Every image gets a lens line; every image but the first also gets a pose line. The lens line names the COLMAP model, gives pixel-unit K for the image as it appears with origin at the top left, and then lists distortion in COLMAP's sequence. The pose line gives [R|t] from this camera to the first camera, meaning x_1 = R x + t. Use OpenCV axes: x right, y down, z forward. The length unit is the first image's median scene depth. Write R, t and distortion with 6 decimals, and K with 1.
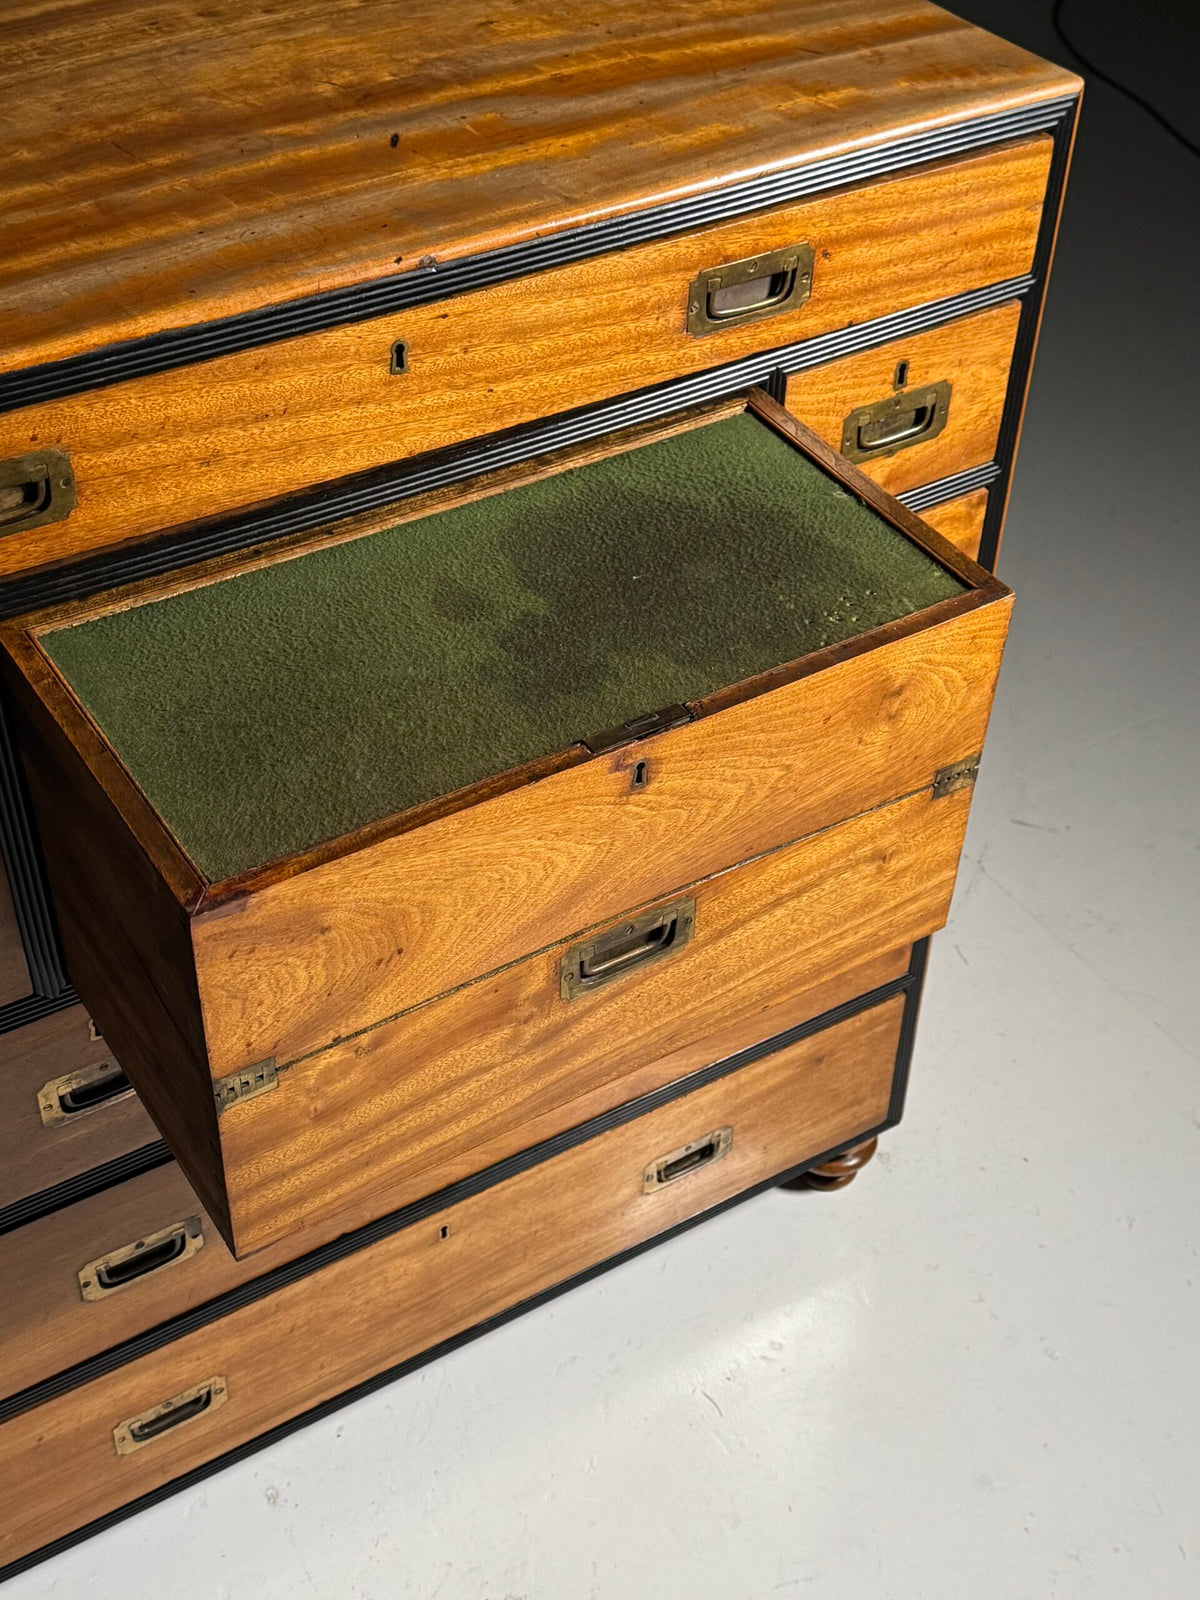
lens RADIAL K [[1996.3, 0, 568.3], [0, 1996.3, 763.6], [0, 0, 1]] dist [0.207404, -0.341666]
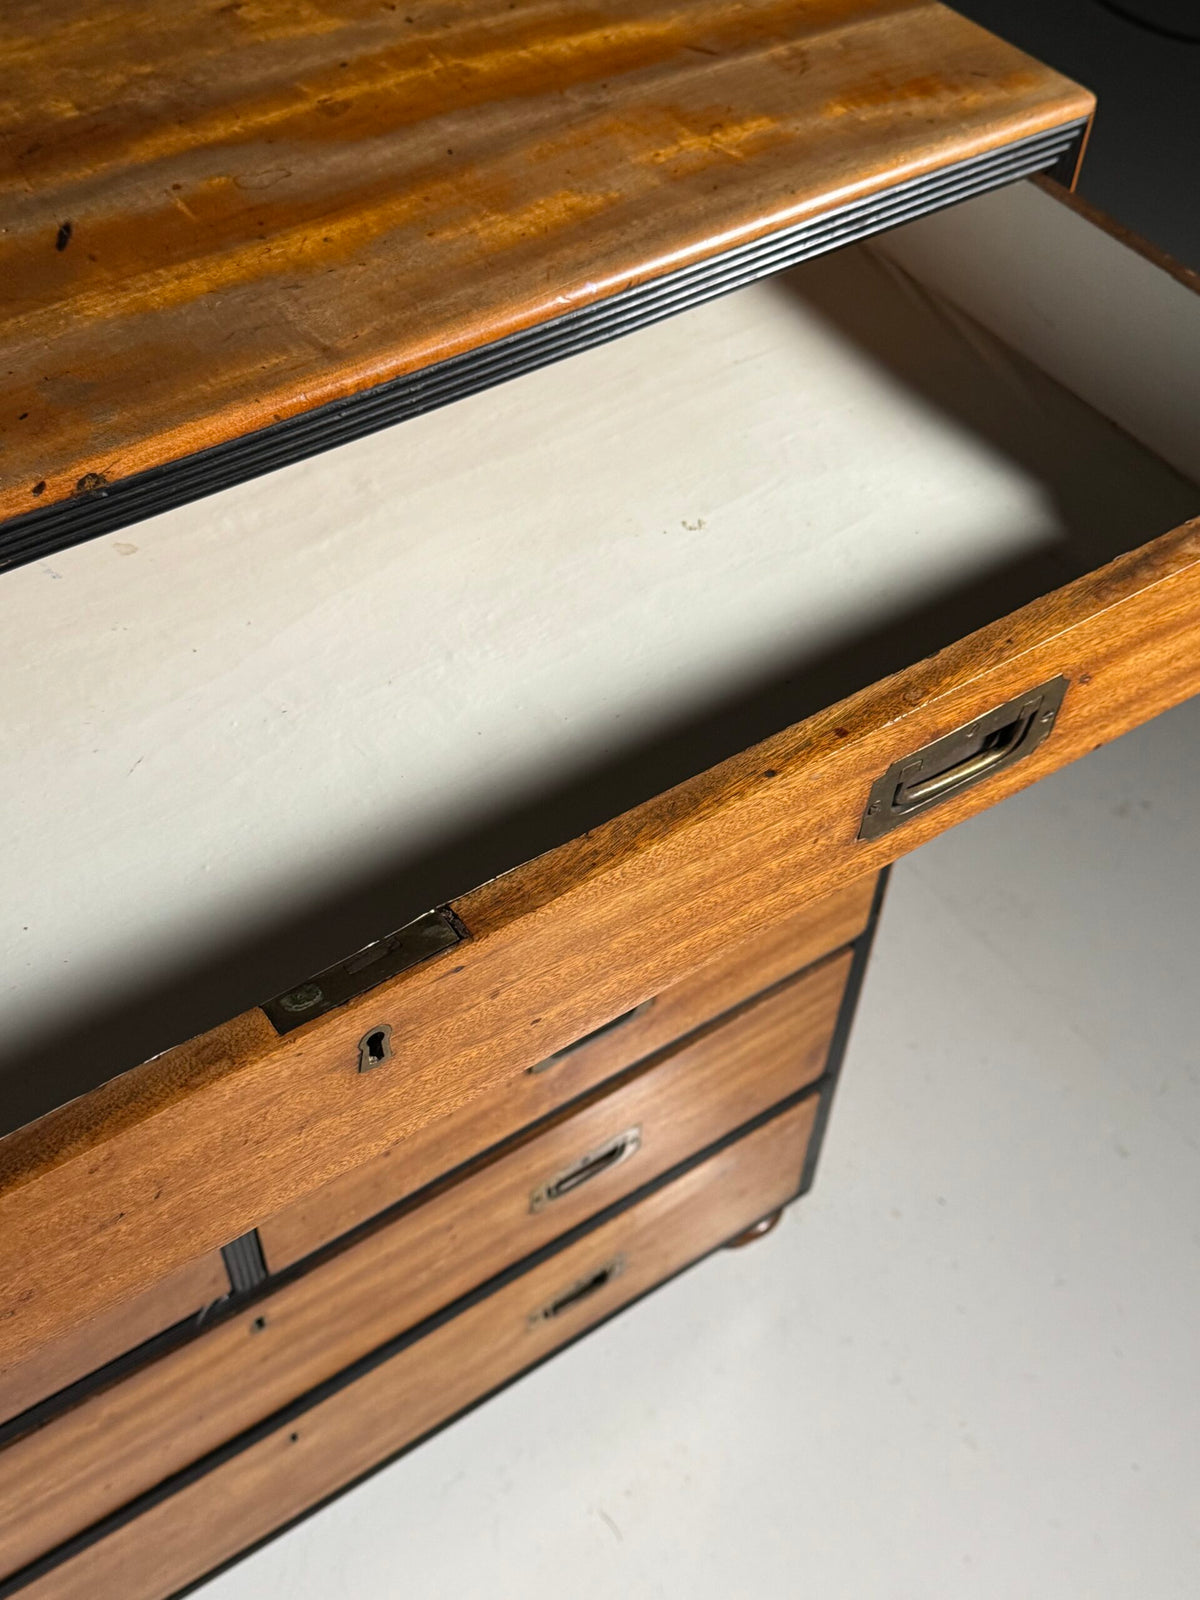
lens RADIAL K [[1704.0, 0, 553.1], [0, 1704.0, 781.0], [0, 0, 1]] dist [0.153306, -0.318180]
pose [[0.999208, -0.028546, 0.027719, 0.046990], [0.023774, 0.986930, 0.159386, -0.207142], [-0.031907, -0.158601, 0.986827, 0.398556]]
